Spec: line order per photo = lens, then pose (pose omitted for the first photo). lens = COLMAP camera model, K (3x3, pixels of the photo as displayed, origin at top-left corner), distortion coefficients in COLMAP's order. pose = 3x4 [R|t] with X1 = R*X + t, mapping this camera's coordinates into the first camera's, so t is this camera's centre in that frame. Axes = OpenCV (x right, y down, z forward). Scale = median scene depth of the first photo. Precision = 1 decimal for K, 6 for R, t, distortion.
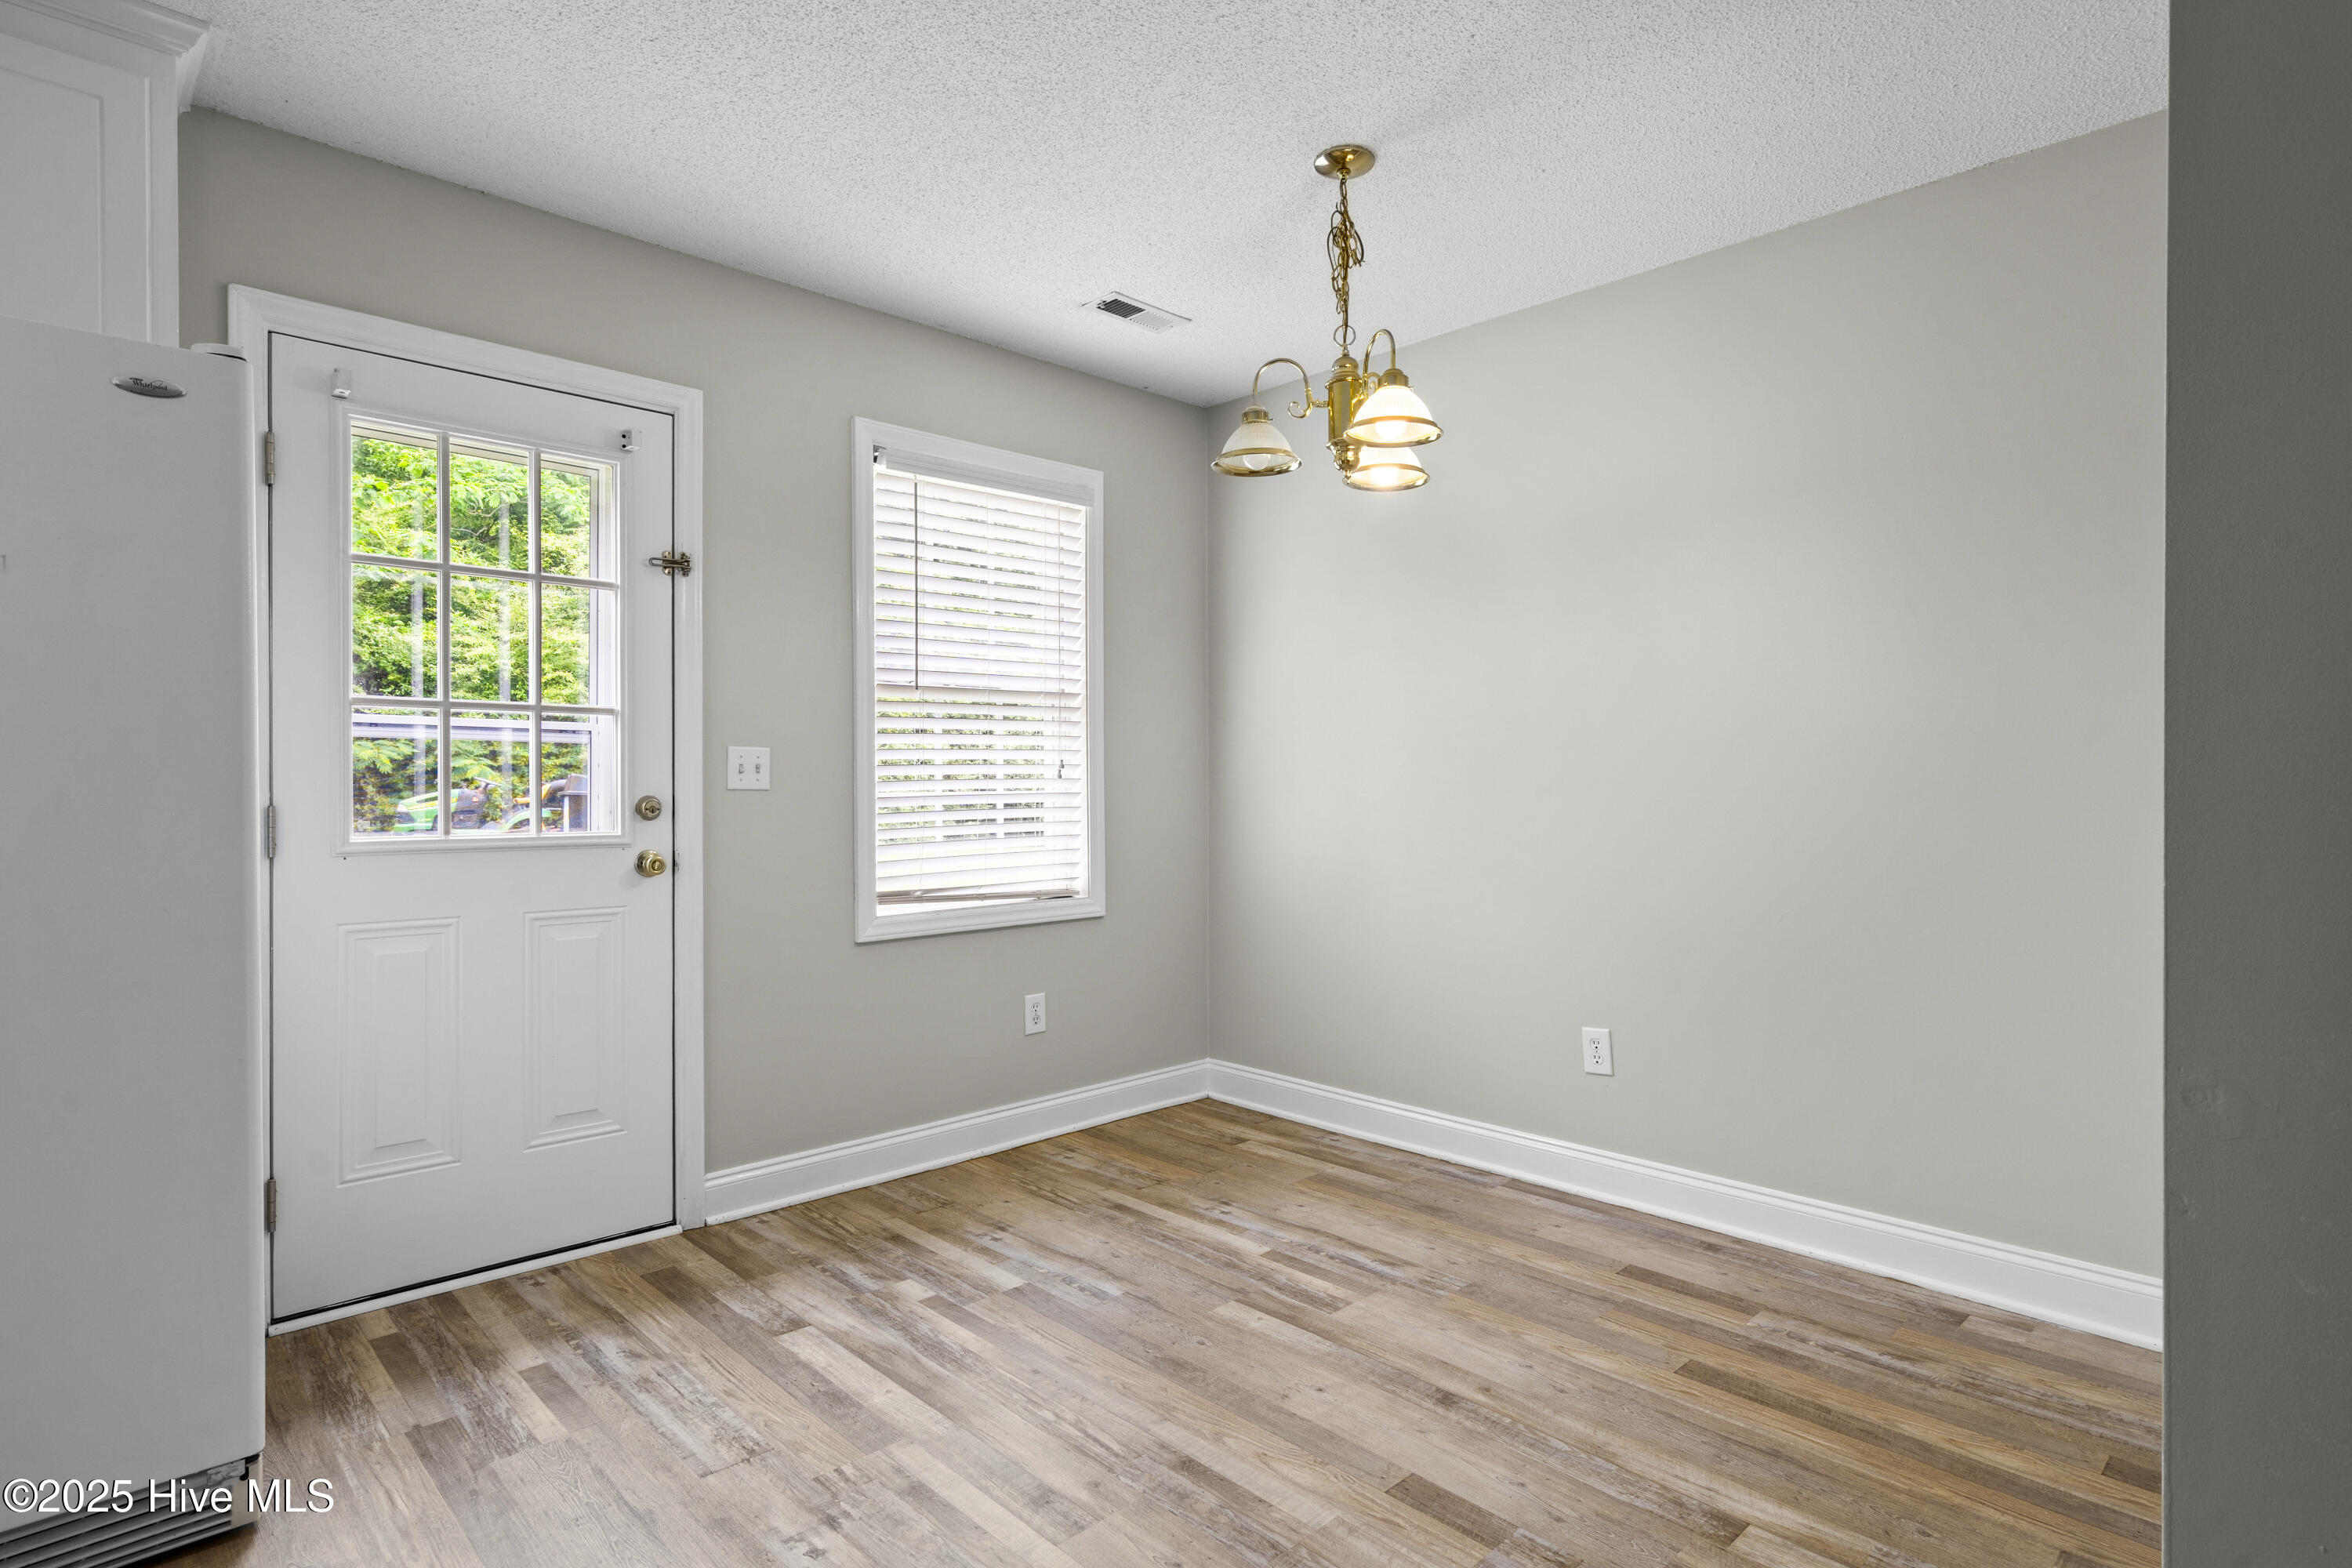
lens RADIAL K [[1197.9, 0, 1176.0], [0, 1197.9, 784.0], [0, 0, 1]] dist [-0.001224, 0.000599]
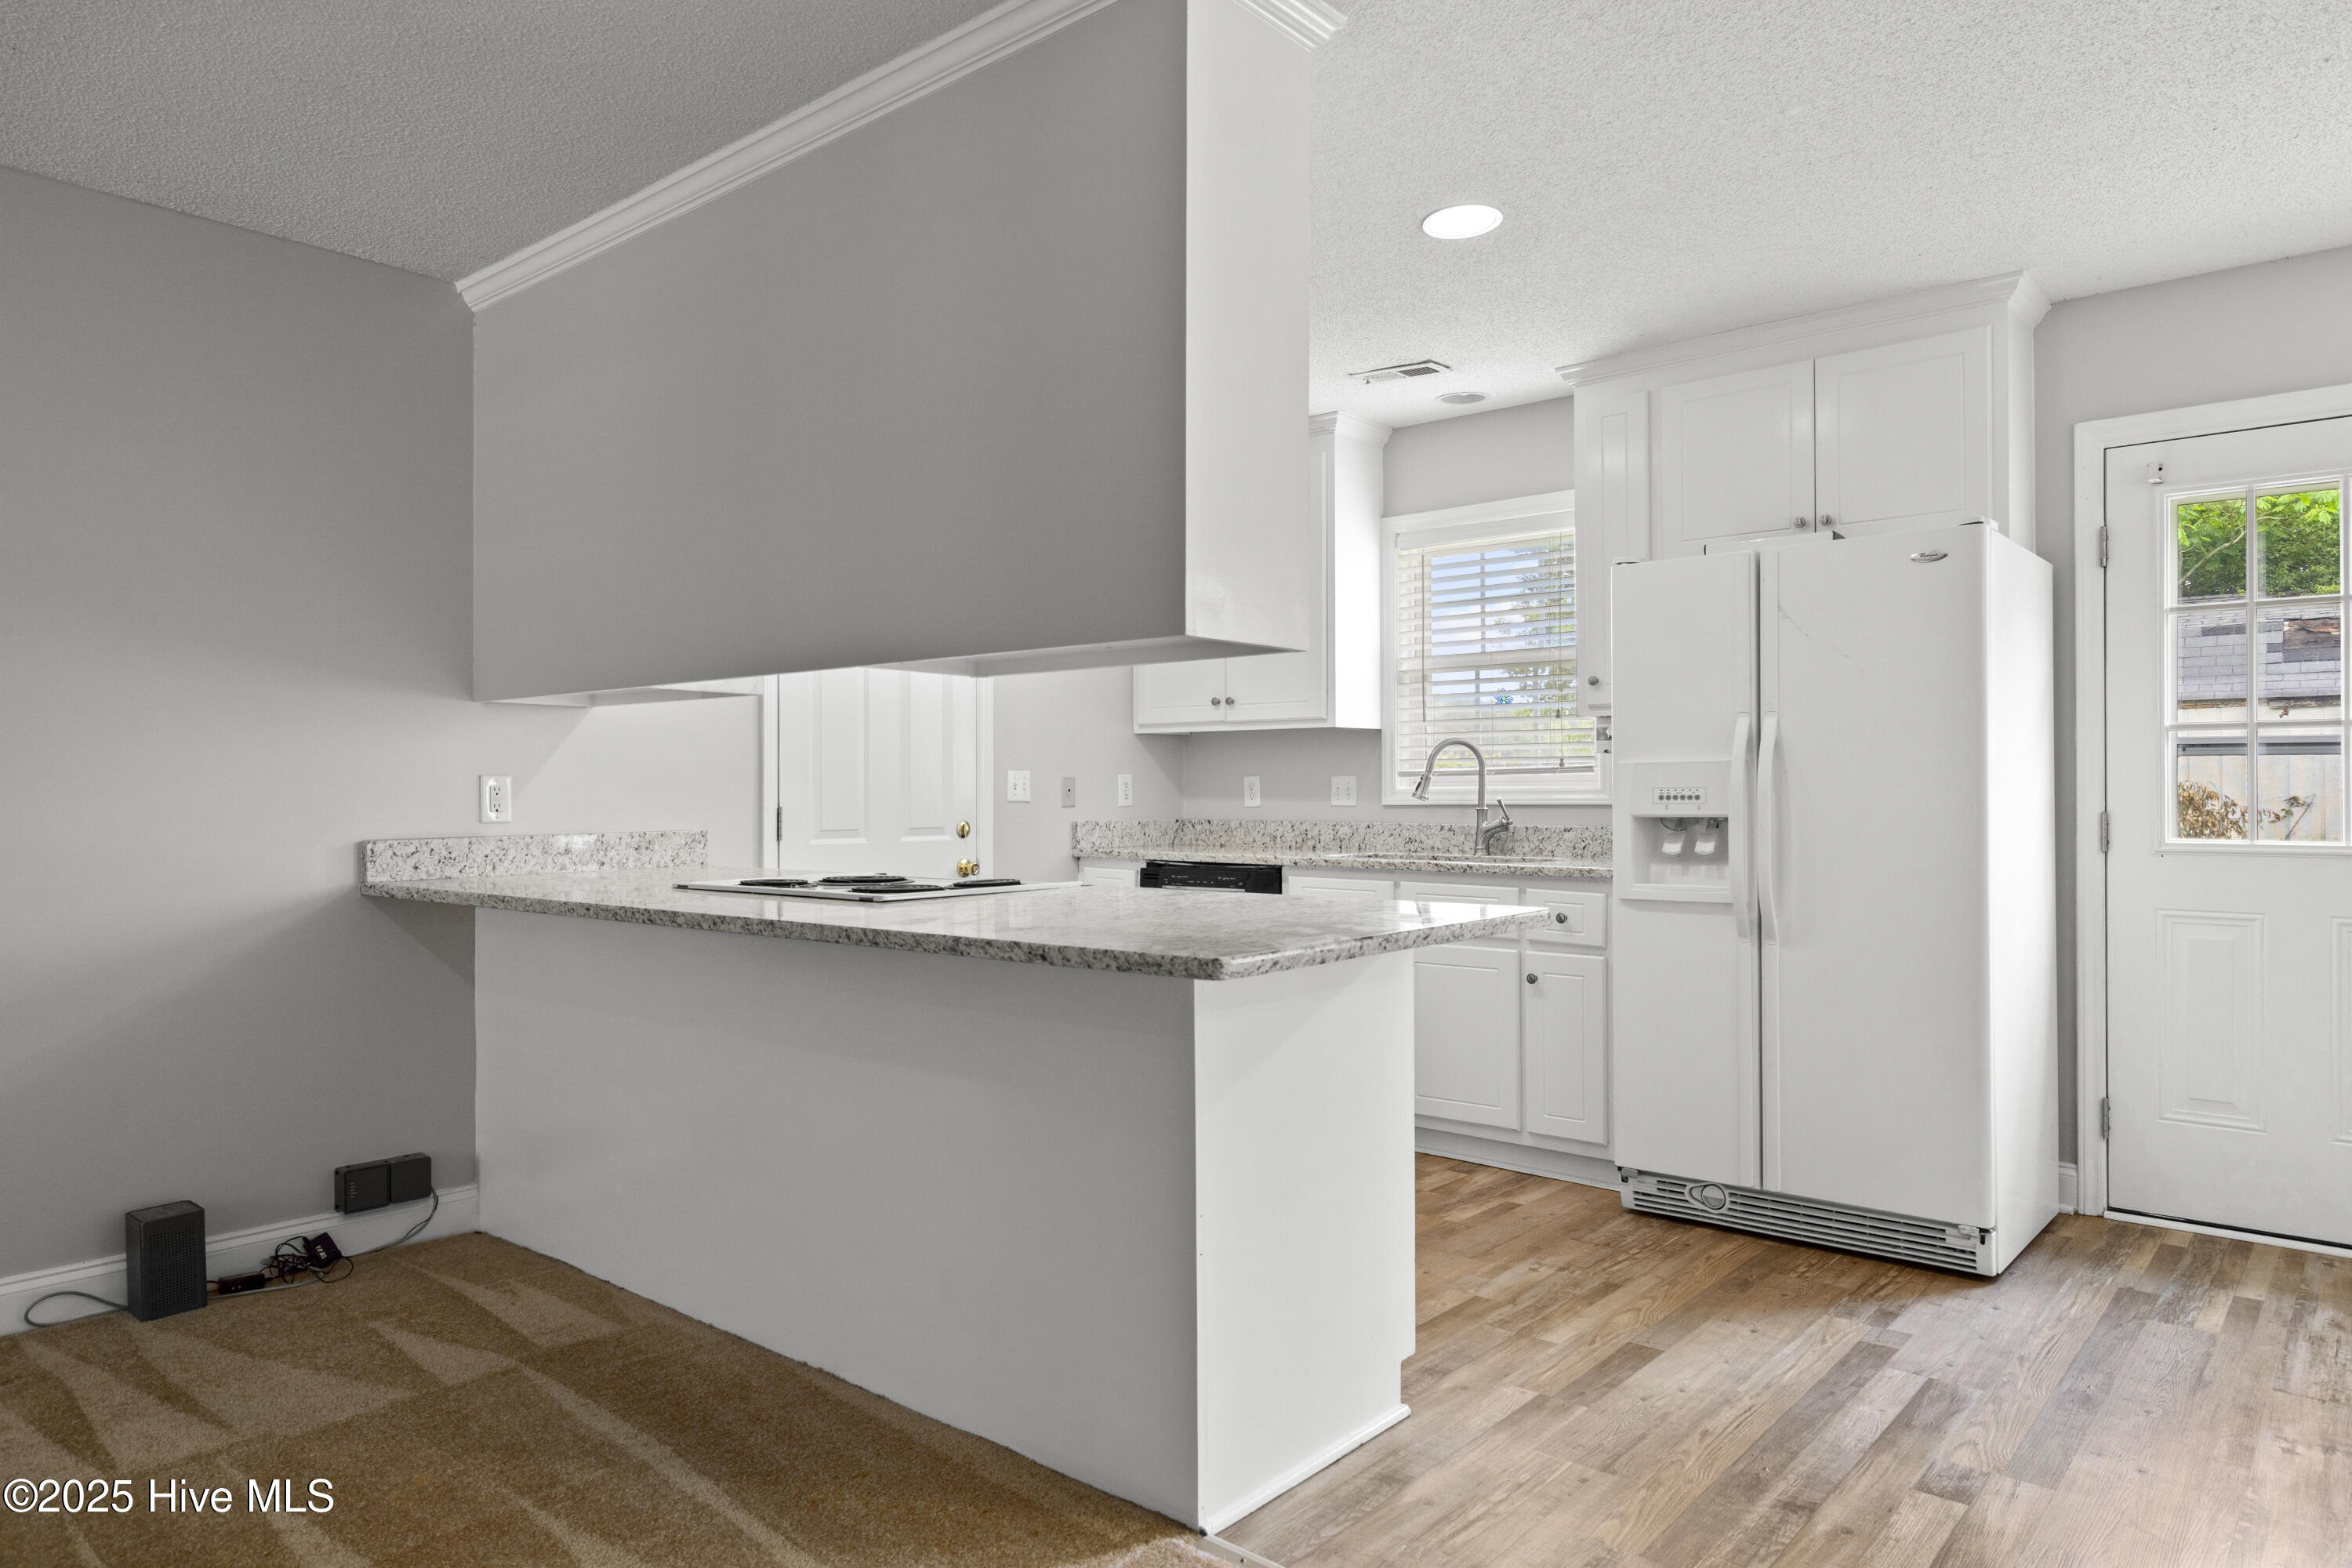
lens RADIAL K [[1475.3, 0, 1176.0], [0, 1475.3, 784.0], [0, 0, 1]] dist [-0.000089, -0.001048]
pose [[0.098548, -0.004139, -0.995124, 0.621267], [-0.000340, 0.999991, -0.004193, -0.004125], [0.995132, 0.000751, 0.098545, -0.139347]]
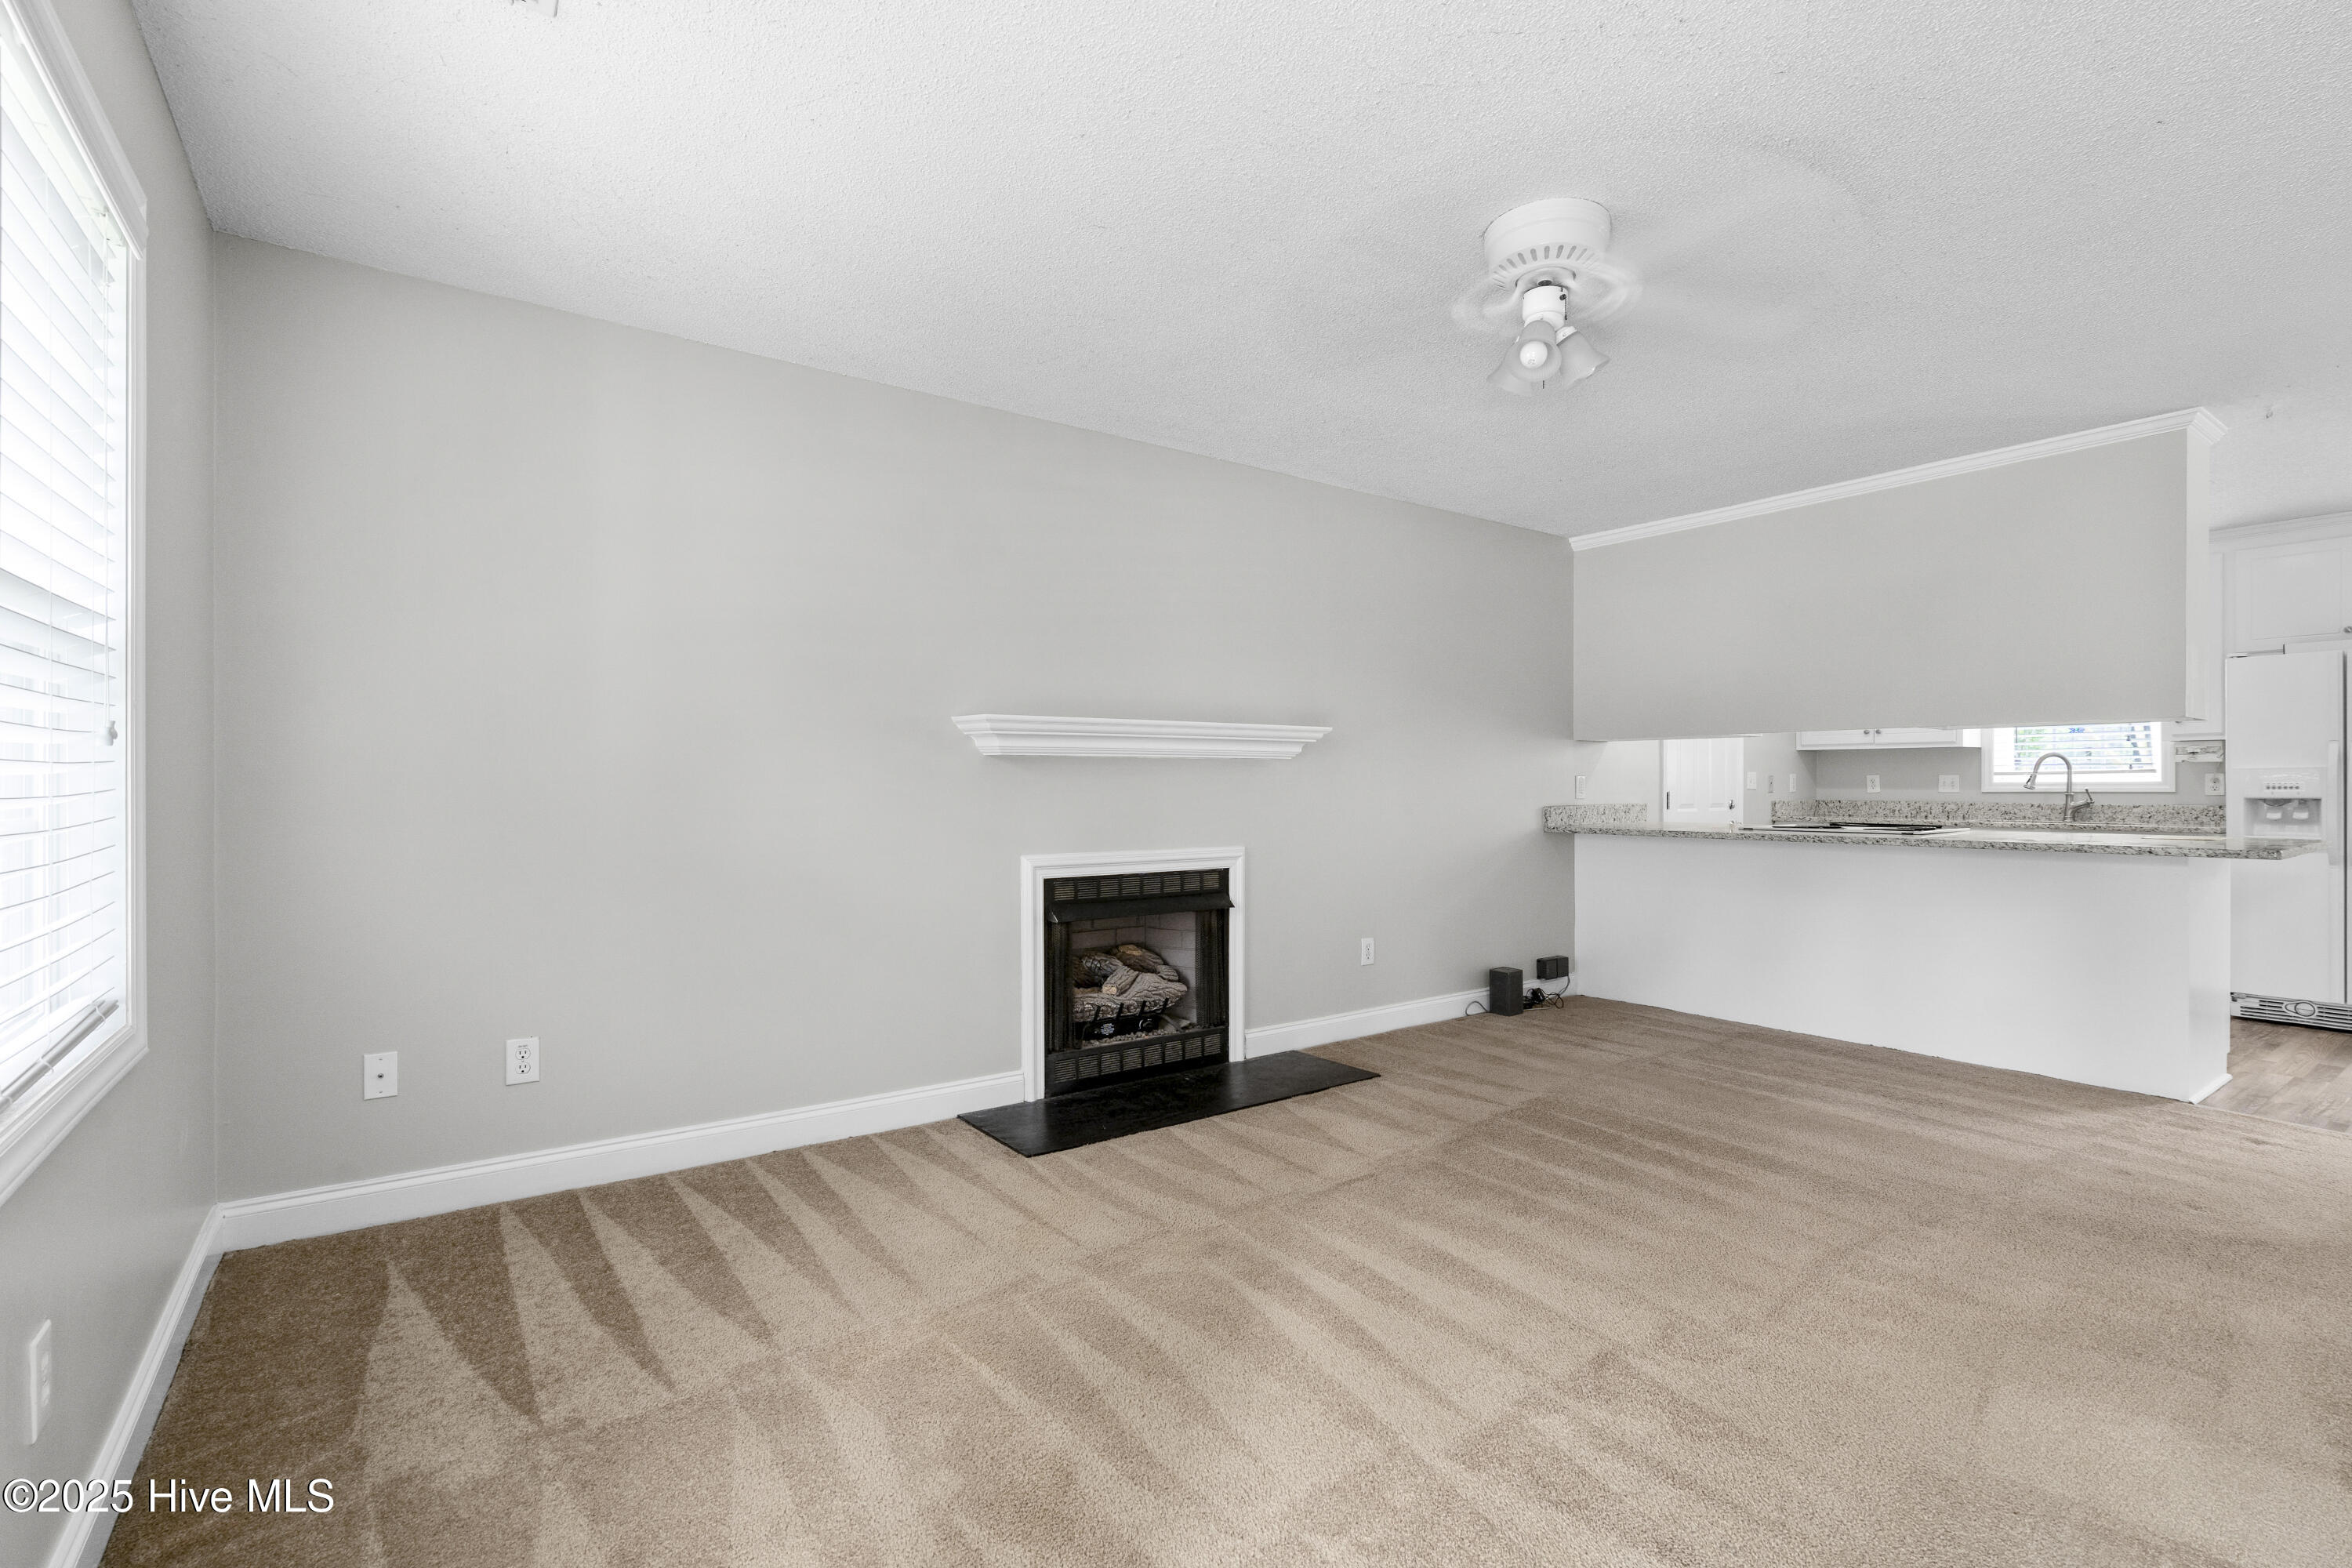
lens RADIAL K [[1062.3, 0, 1176.0], [0, 1062.3, 784.0], [0, 0, 1]] dist [-0.001795, -0.000406]
pose [[-0.143951, 0.001617, -0.989583, 1.292172], [-0.001803, 0.999997, 0.001896, -0.003598], [0.989583, 0.002057, -0.143948, -1.069898]]
